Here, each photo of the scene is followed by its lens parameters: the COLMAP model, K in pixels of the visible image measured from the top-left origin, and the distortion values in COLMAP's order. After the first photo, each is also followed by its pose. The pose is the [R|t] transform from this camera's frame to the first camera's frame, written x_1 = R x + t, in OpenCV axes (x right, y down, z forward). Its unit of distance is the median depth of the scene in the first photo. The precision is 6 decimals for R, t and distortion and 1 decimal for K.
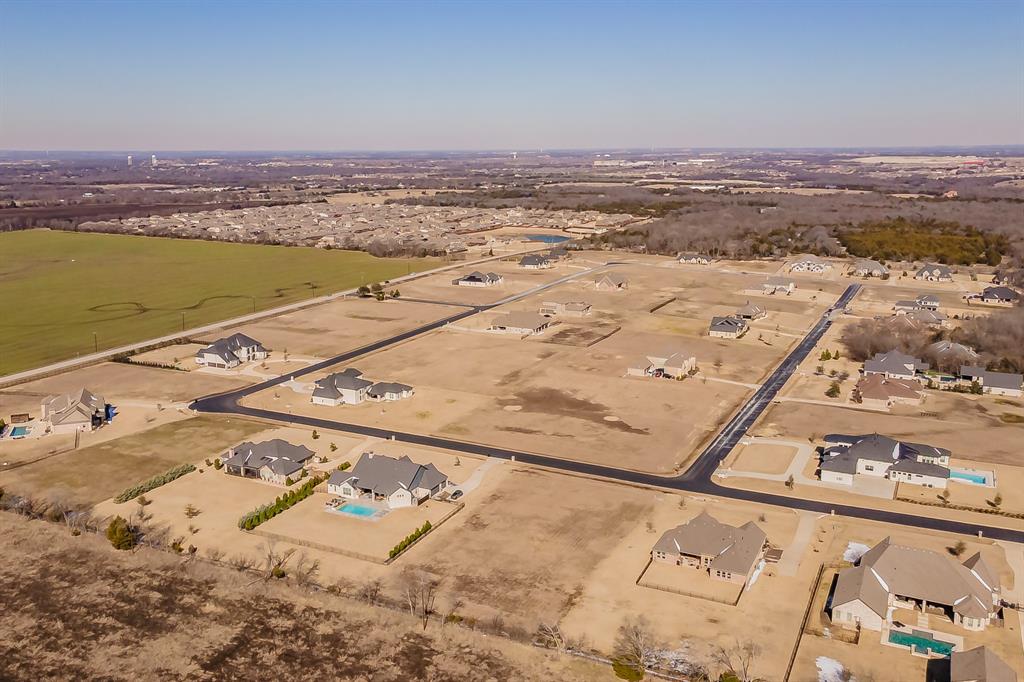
lens RADIAL K [[887.0, 0, 496.2], [0, 887.0, 340.4], [0, 0, 1]] dist [0.043782, -0.019809]
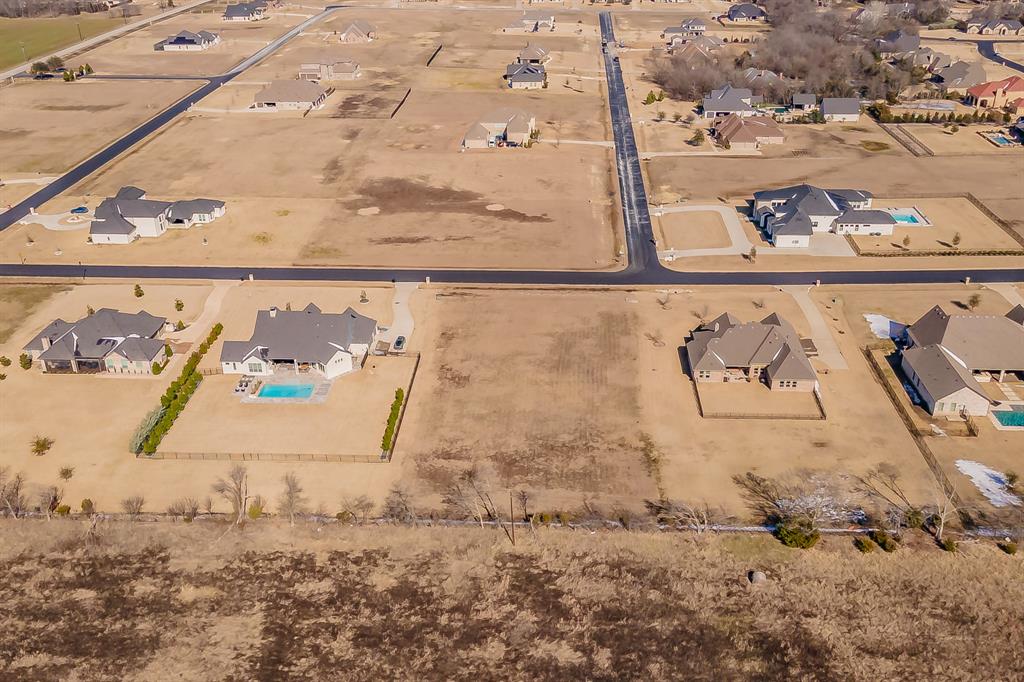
lens RADIAL K [[940.7, 0, 489.4], [0, 940.7, 322.1], [0, 0, 1]] dist [0.046901, -0.014659]
pose [[0.925185, -0.184138, 0.331854, -0.199713], [0.100082, 0.961833, 0.254676, -0.035032], [-0.366083, -0.202410, 0.908302, 0.201164]]
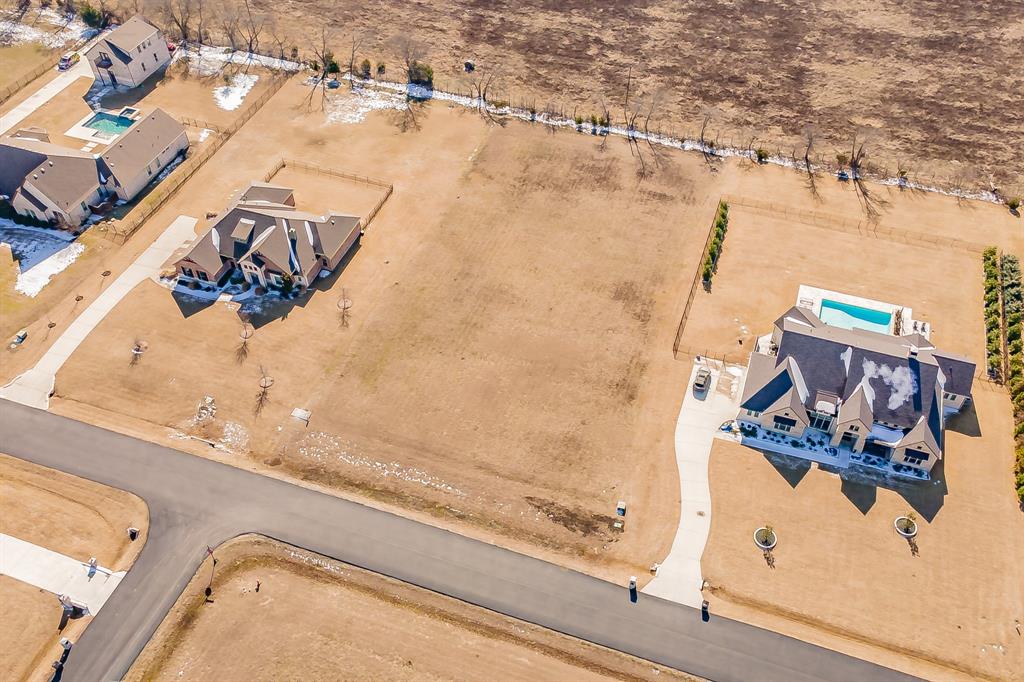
lens RADIAL K [[896.5, 0, 516.8], [0, 896.5, 313.8], [0, 0, 1]] dist [0.046323, -0.004268]
pose [[-0.992388, 0.092173, -0.081674, 0.082783], [-0.019574, 0.536708, 0.843541, -0.231006], [0.121586, 0.838718, -0.530819, 1.029458]]
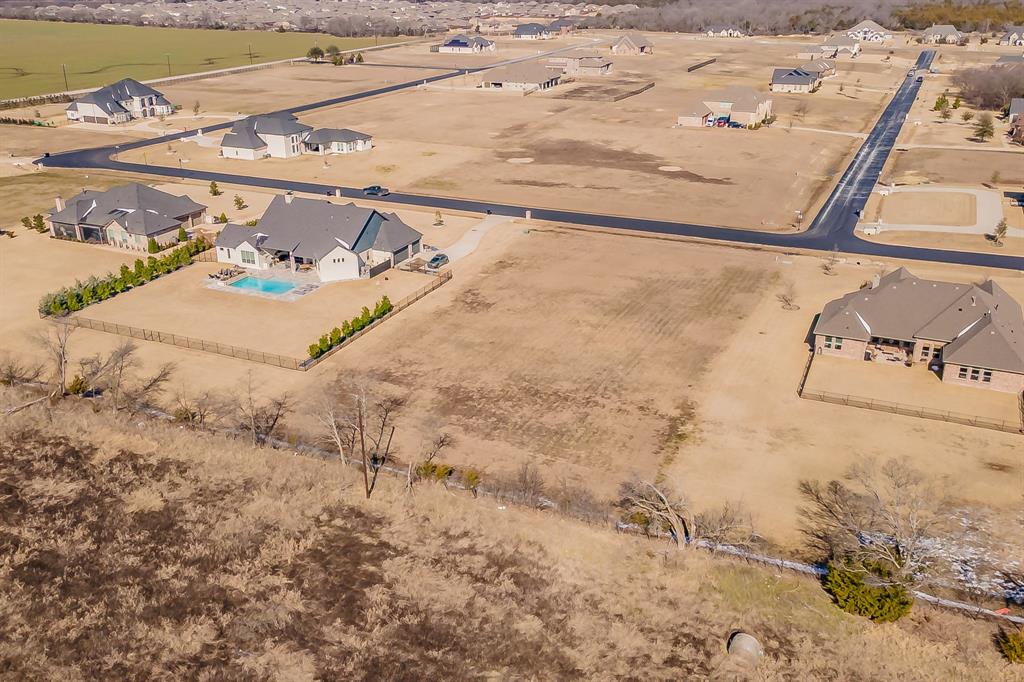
lens RADIAL K [[887.0, 0, 496.2], [0, 887.0, 340.4], [0, 0, 1]] dist [0.043782, -0.019809]
pose [[0.999769, -0.016515, 0.013766, -0.012516], [0.013812, 0.984032, 0.177457, 0.102204], [-0.016477, -0.177225, 0.984032, 0.347869]]
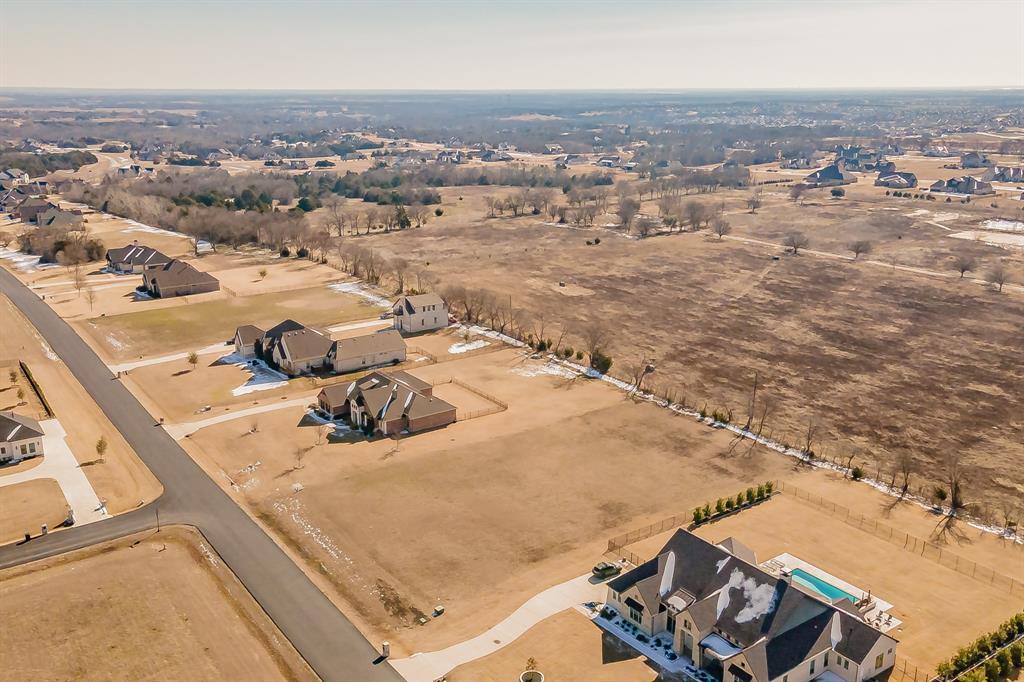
lens RADIAL K [[887.0, 0, 496.2], [0, 887.0, 340.4], [0, 0, 1]] dist [0.043782, -0.019809]
pose [[-0.878863, -0.127533, 0.459712, -0.168107], [0.105743, 0.887565, 0.448383, -0.140311], [-0.465208, 0.442678, -0.766562, 1.132738]]
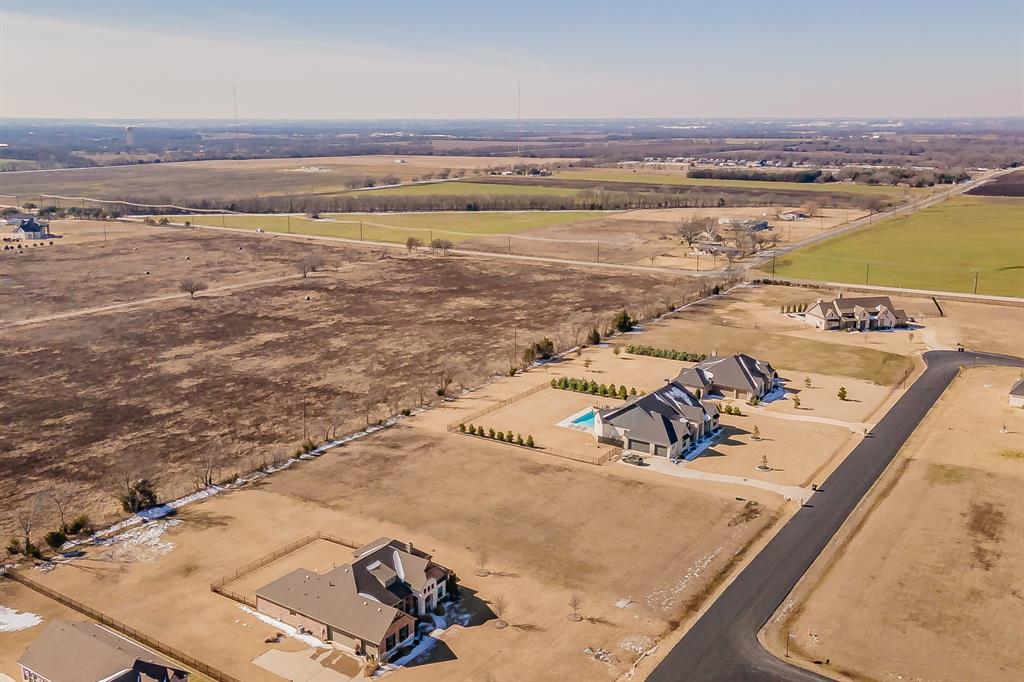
lens RADIAL K [[940.7, 0, 489.4], [0, 940.7, 322.1], [0, 0, 1]] dist [0.046901, -0.014659]
pose [[-0.148703, 0.212460, -0.965789, 0.570293], [-0.210734, 0.947405, 0.240863, -0.074134], [0.966167, 0.239341, -0.096110, 0.783888]]
